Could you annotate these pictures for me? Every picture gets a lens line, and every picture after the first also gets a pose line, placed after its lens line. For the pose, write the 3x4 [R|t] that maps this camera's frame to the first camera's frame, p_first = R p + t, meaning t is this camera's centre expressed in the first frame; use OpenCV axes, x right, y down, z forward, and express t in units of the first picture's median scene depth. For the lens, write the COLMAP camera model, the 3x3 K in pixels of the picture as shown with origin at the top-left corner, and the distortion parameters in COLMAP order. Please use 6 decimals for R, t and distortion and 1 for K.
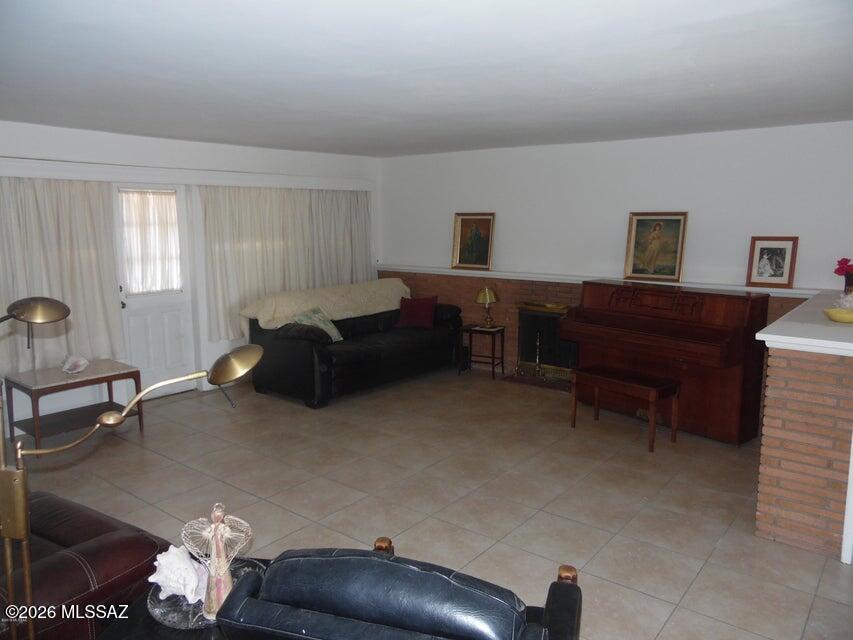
lens RADIAL K [[635.7, 0, 426.6], [0, 635.7, 321.7], [0, 0, 1]] dist [-0.012588, 0.022974]
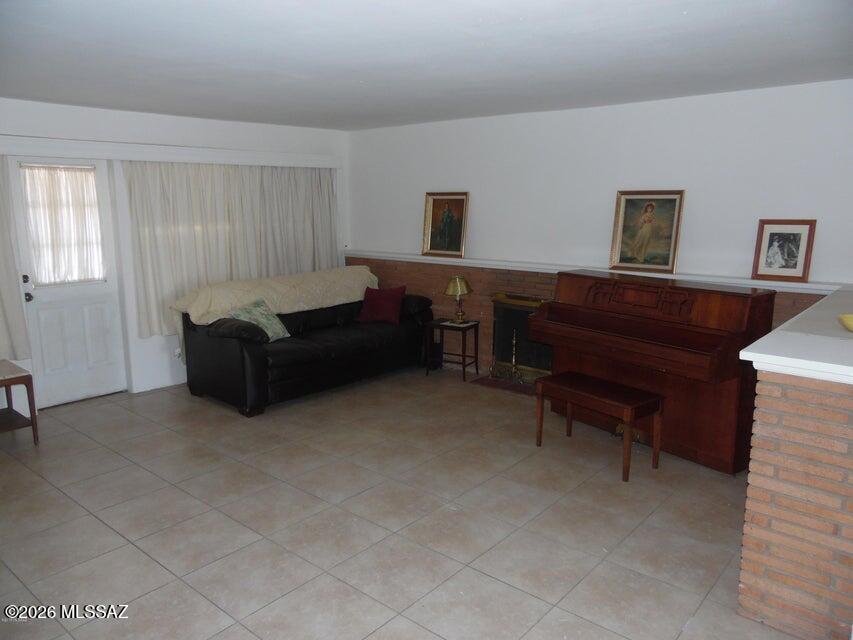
lens RADIAL K [[635.7, 0, 426.0], [0, 635.7, 320.0], [0, 0, 1]] dist [-0.012588, 0.022974]
pose [[0.999136, 0.006595, -0.041038, 0.105438], [-0.005548, 0.999658, 0.025573, -0.020269], [0.041192, -0.025323, 0.998830, 0.141104]]
